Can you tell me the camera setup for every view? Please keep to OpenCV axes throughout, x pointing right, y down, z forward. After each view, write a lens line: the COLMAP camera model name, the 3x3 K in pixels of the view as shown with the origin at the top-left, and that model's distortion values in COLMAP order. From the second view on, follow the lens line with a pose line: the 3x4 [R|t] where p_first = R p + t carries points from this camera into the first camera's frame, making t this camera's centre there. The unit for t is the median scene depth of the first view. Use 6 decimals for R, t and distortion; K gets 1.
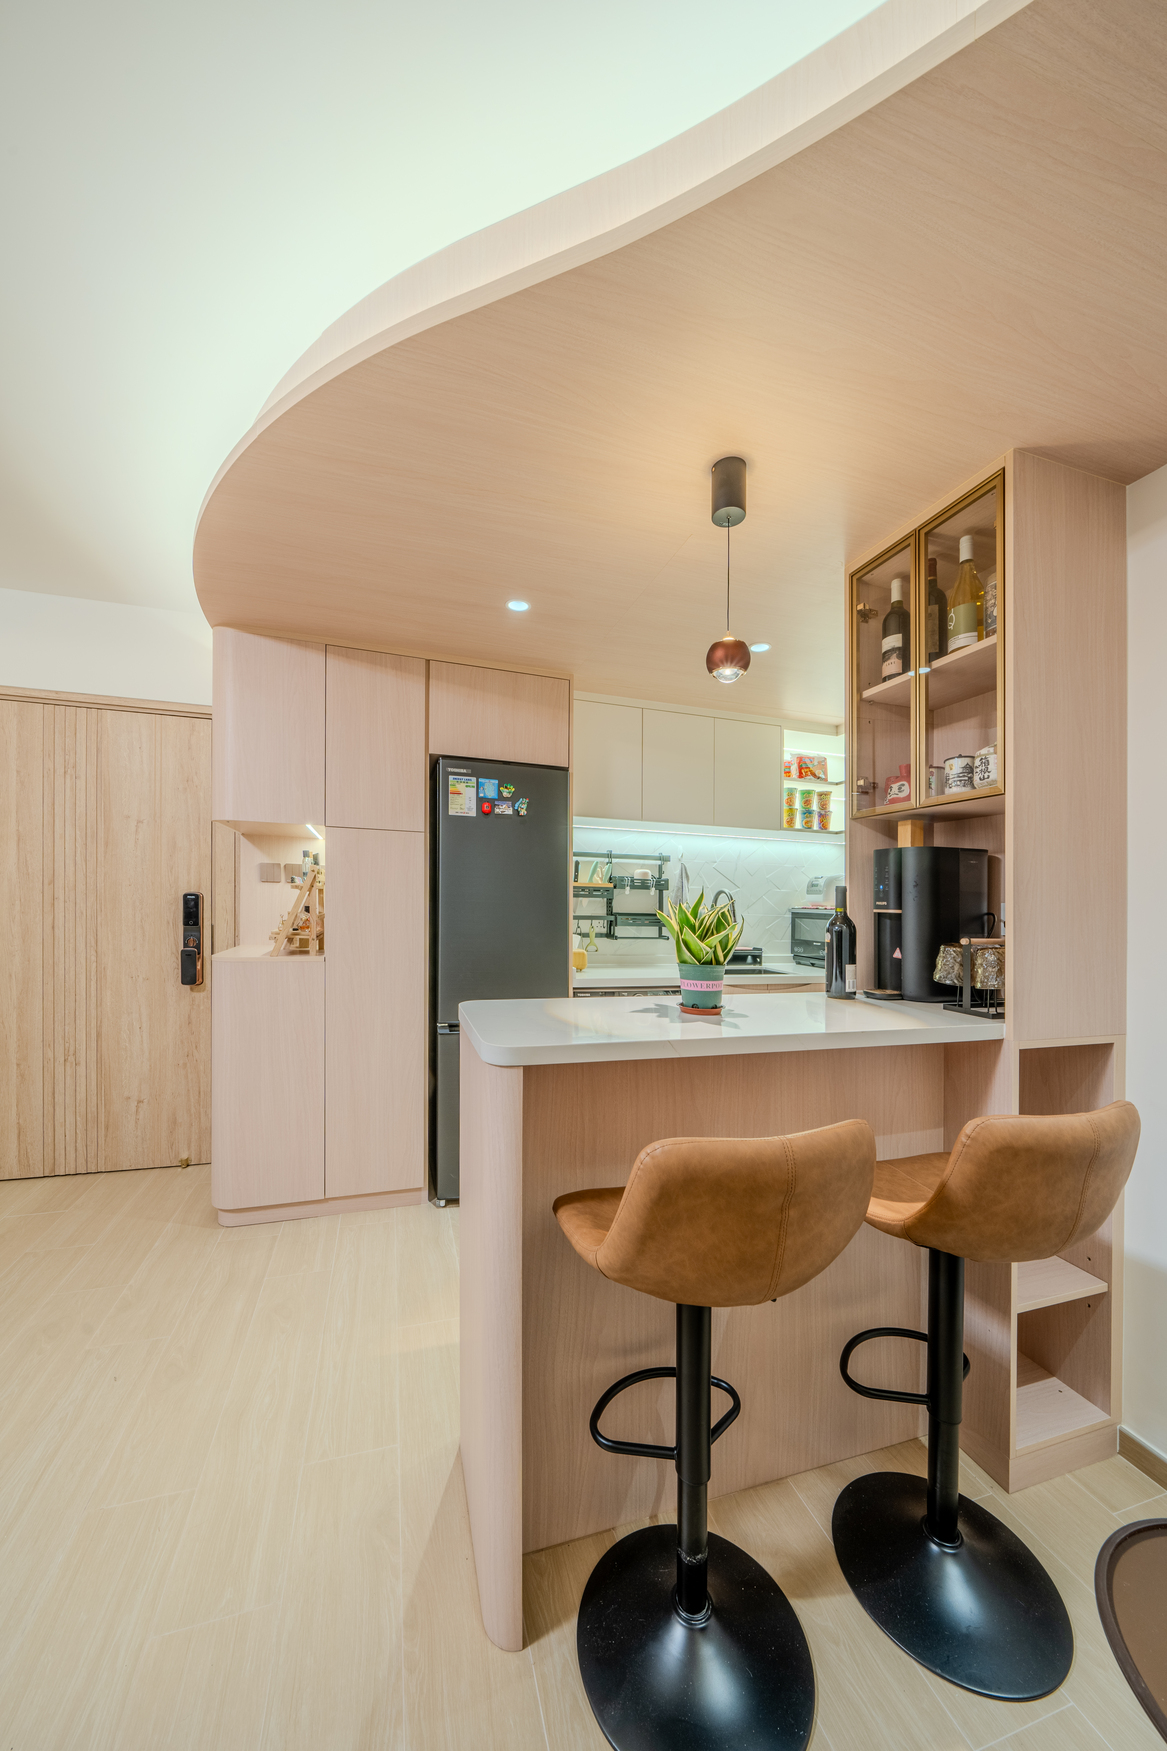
lens RADIAL K [[642.1, 0, 585.3], [0, 642.1, 904.6], [0, 0, 1]] dist [-0.000565, -0.000045]
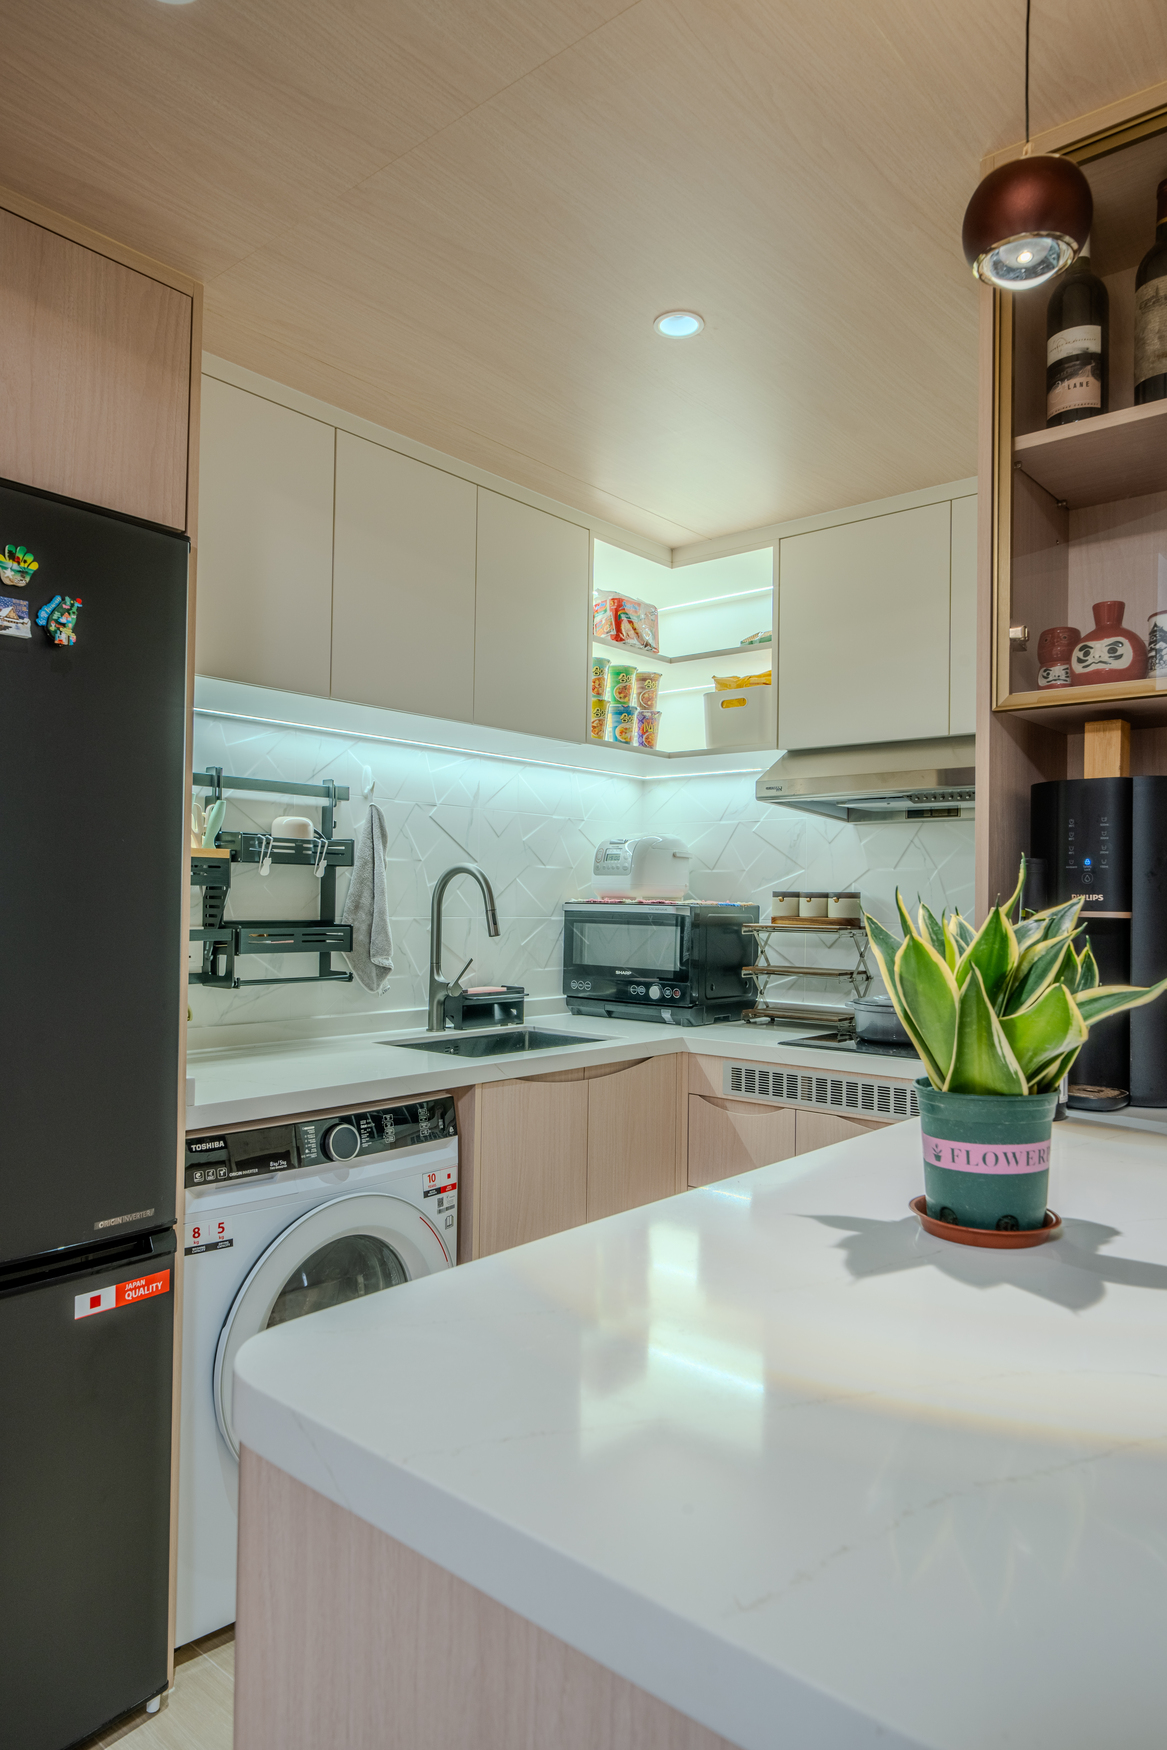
lens RADIAL K [[1123.0, 0, 583.5], [0, 1123.0, 875.0], [0, 0, 1]] dist [0.007751, 0.000520]
pose [[0.845421, 0.000241, 0.534101, -0.146004], [0.005322, 0.999946, -0.008875, -0.009107], [-0.534074, 0.010345, 0.845374, 0.282138]]
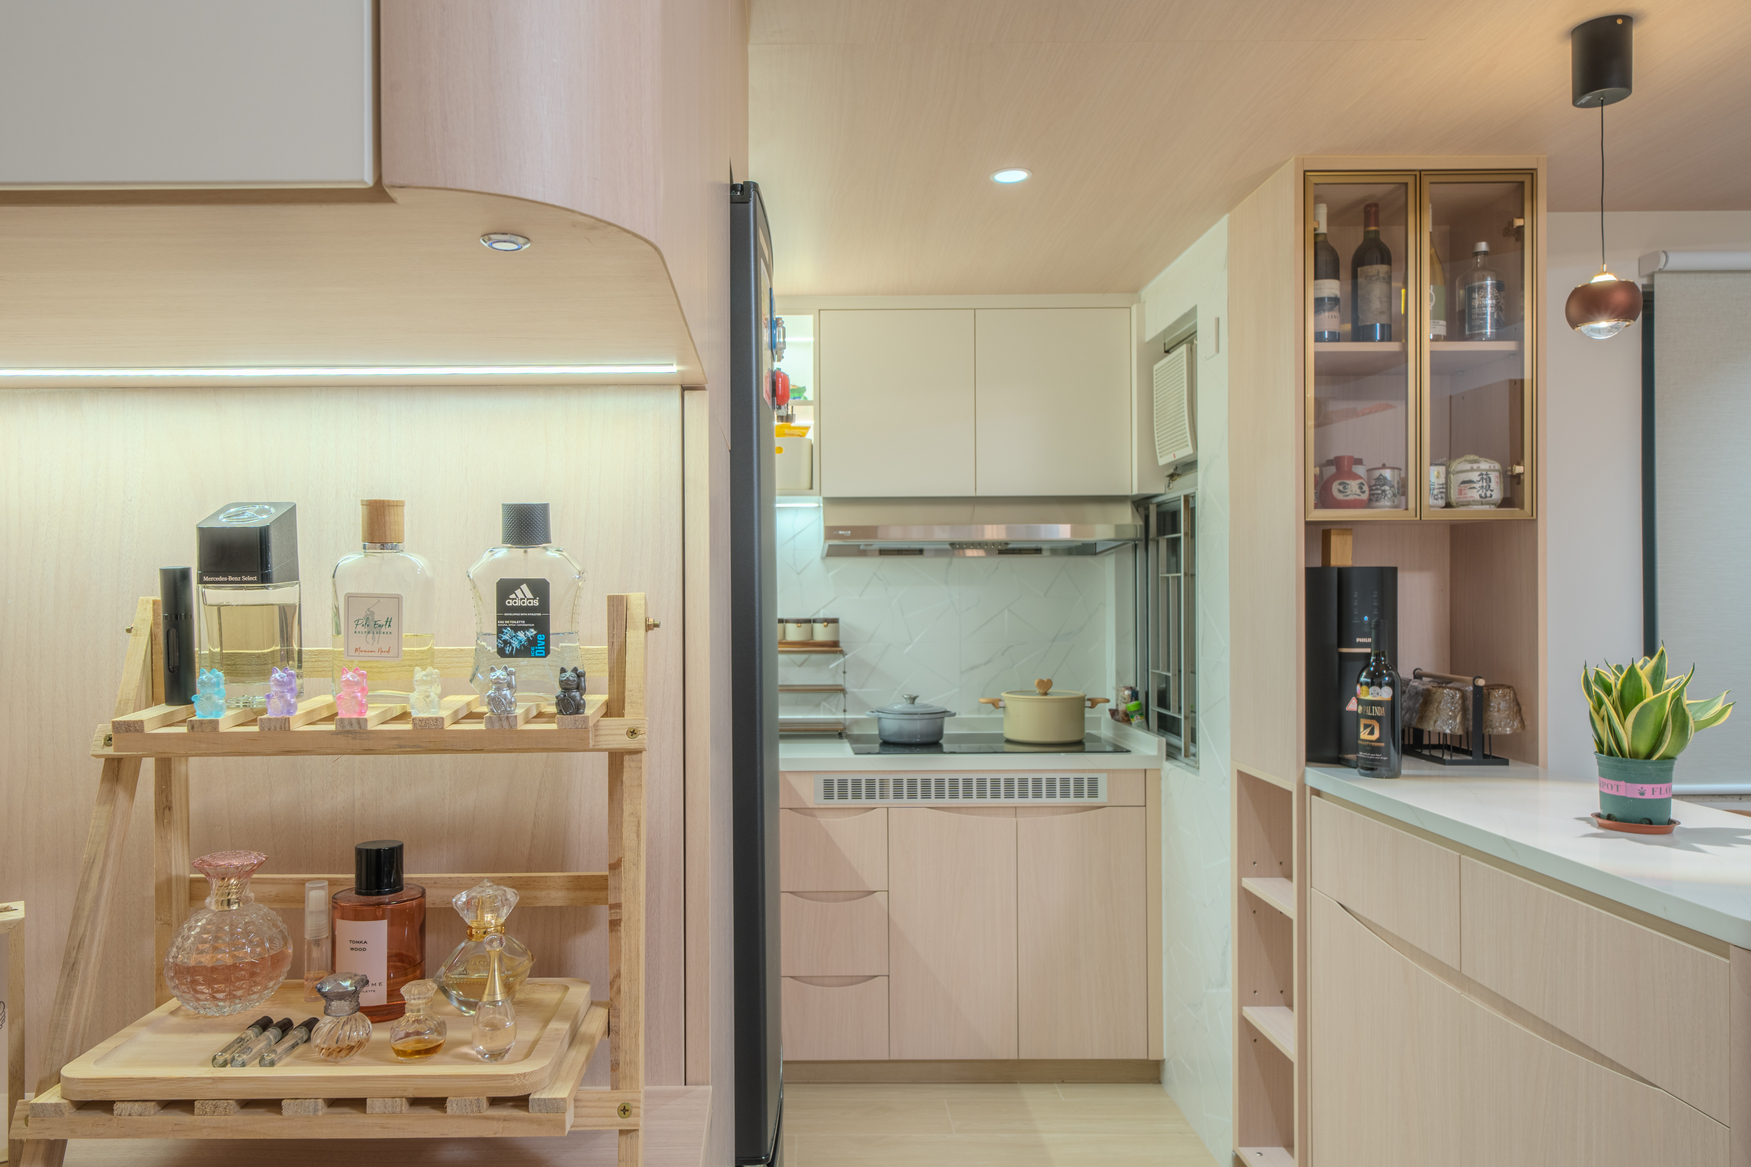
lens RADIAL K [[1185.7, 0, 781.2], [0, 1185.7, 573.7], [0, 0, 1]] dist [0.002458, -0.051958]
pose [[0.298412, -0.011798, 0.954364, -0.548099], [0.012444, 0.999887, 0.008470, -0.053119], [-0.954356, 0.009348, 0.298525, 0.643620]]
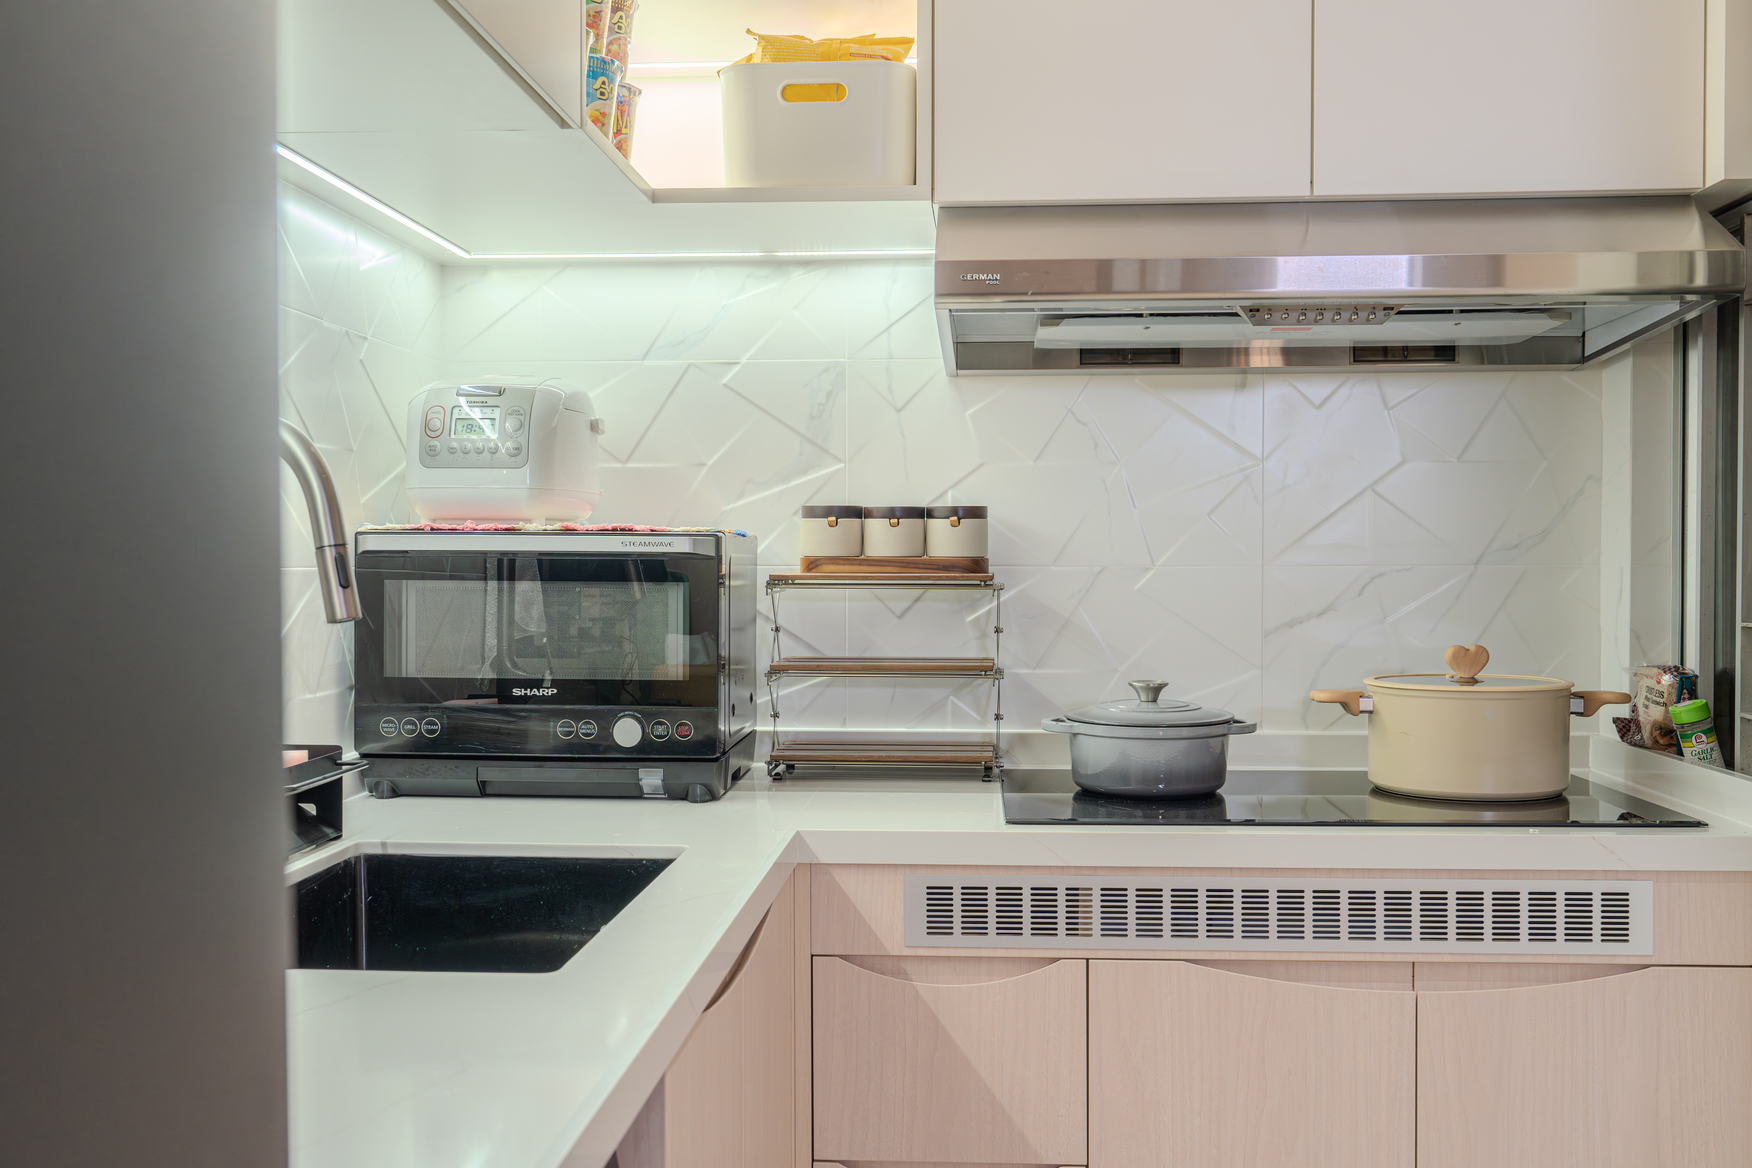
lens RADIAL K [[1641.8, 0, 876.0], [0, 1641.8, 584.0], [0, 0, 1]] dist [-0.018246, -0.016232]
pose [[0.352774, -0.039398, 0.934879, -0.127084], [0.008460, 0.999207, 0.038917, 0.003008], [-0.935670, -0.005820, 0.352827, 0.726590]]
